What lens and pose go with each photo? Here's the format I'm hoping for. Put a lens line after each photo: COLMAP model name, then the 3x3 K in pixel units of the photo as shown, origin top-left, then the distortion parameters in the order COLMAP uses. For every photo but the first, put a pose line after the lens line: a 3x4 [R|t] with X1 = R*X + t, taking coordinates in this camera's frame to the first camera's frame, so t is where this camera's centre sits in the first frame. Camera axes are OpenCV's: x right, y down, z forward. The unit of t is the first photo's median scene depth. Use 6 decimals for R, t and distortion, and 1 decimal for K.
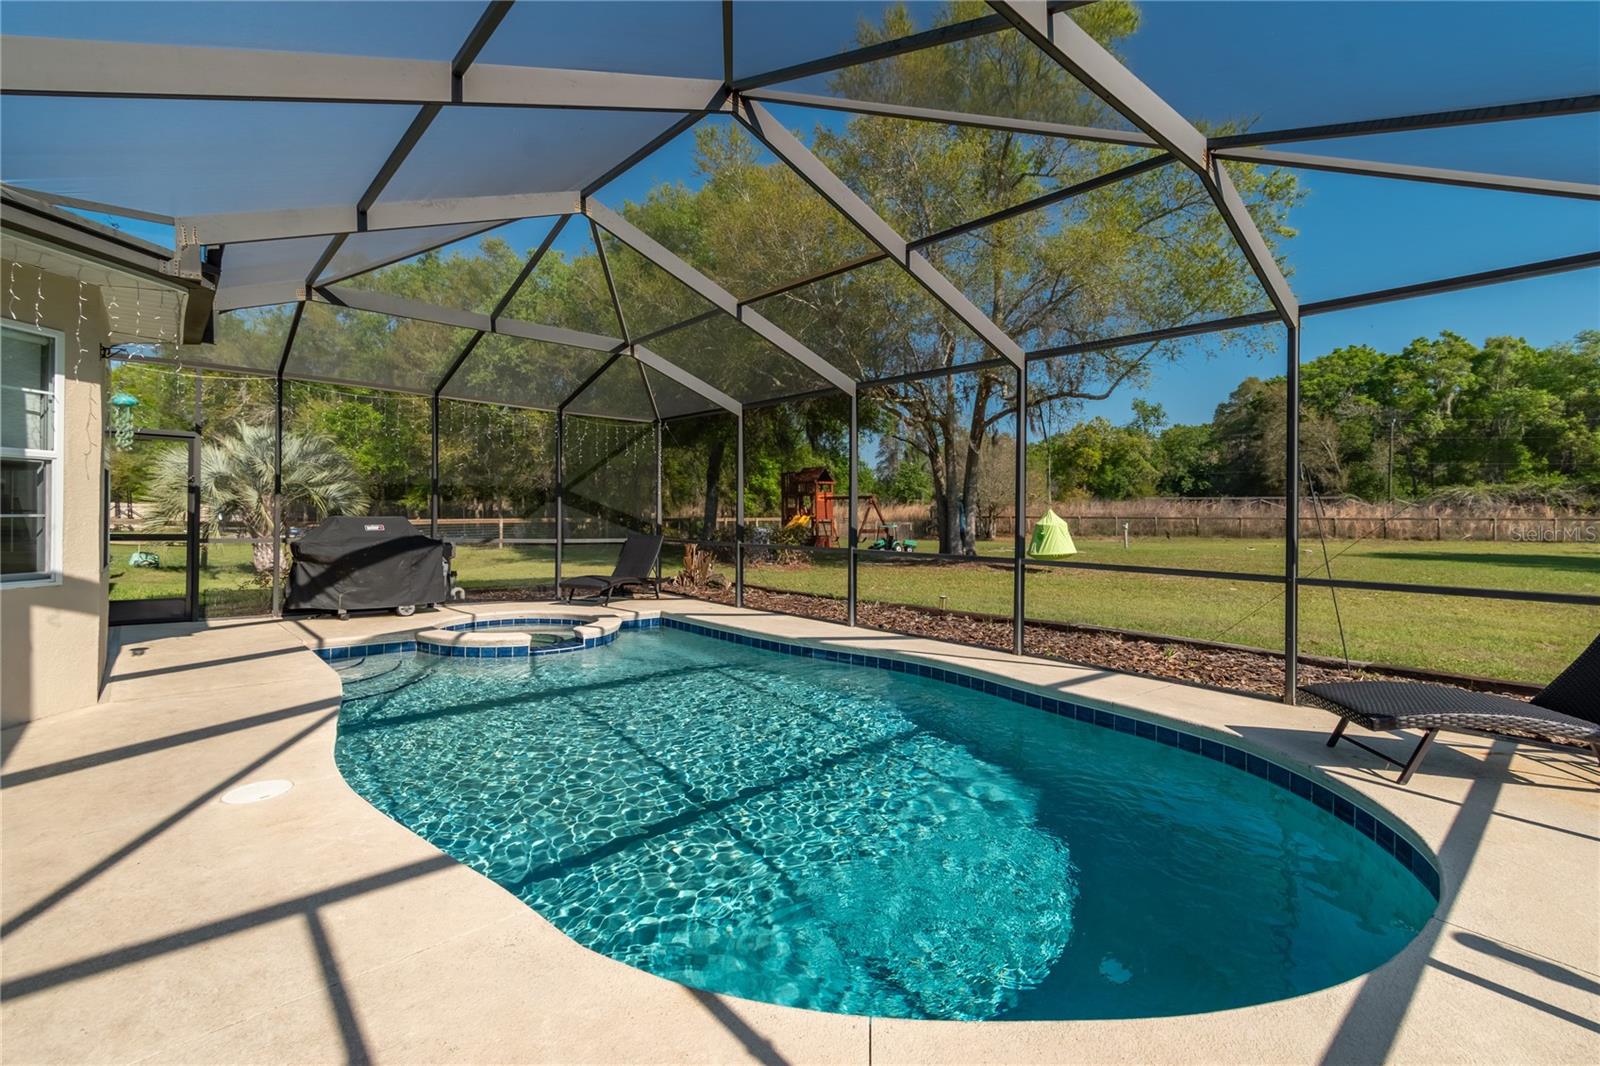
lens RADIAL K [[717.0, 0, 803.1], [0, 717.0, 519.6], [0, 0, 1]] dist [-0.002759, 0.001001]
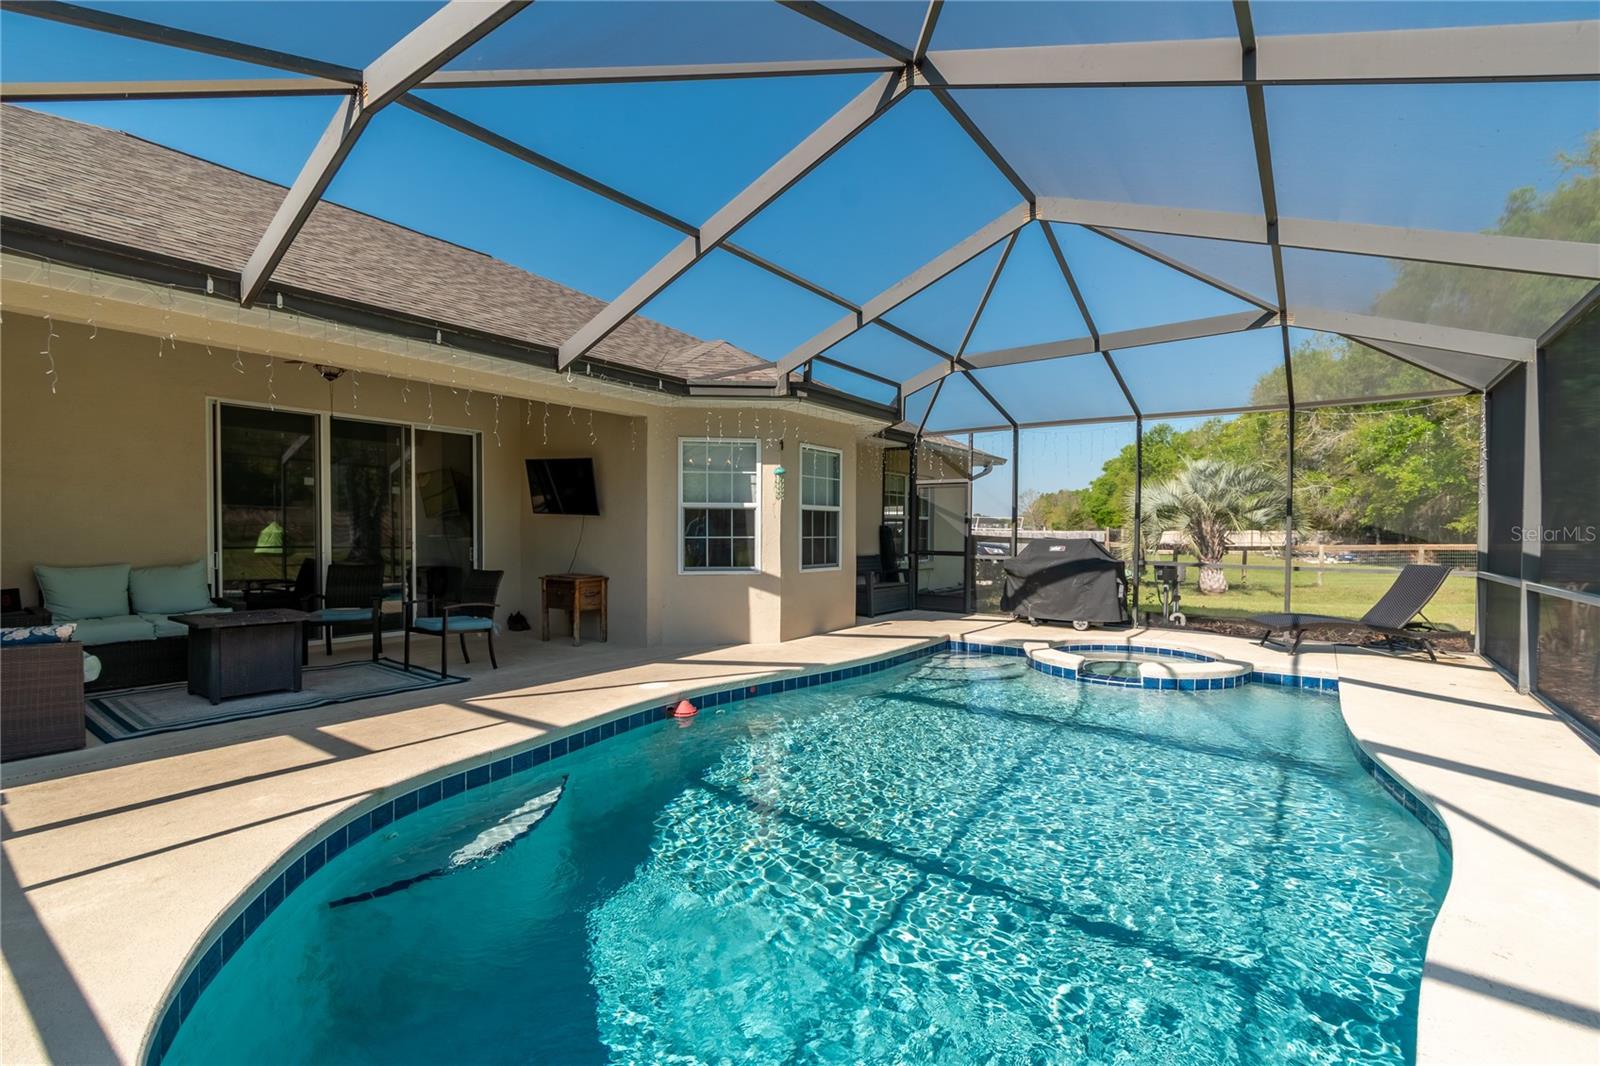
lens RADIAL K [[717.0, 0, 803.6], [0, 717.0, 548.7], [0, 0, 1]] dist [-0.002759, 0.001001]
pose [[0.227801, 0.004235, -0.973699, 0.480111], [-0.001919, 0.999991, 0.003901, 0.008226], [0.973706, 0.000980, 0.227807, 0.418773]]
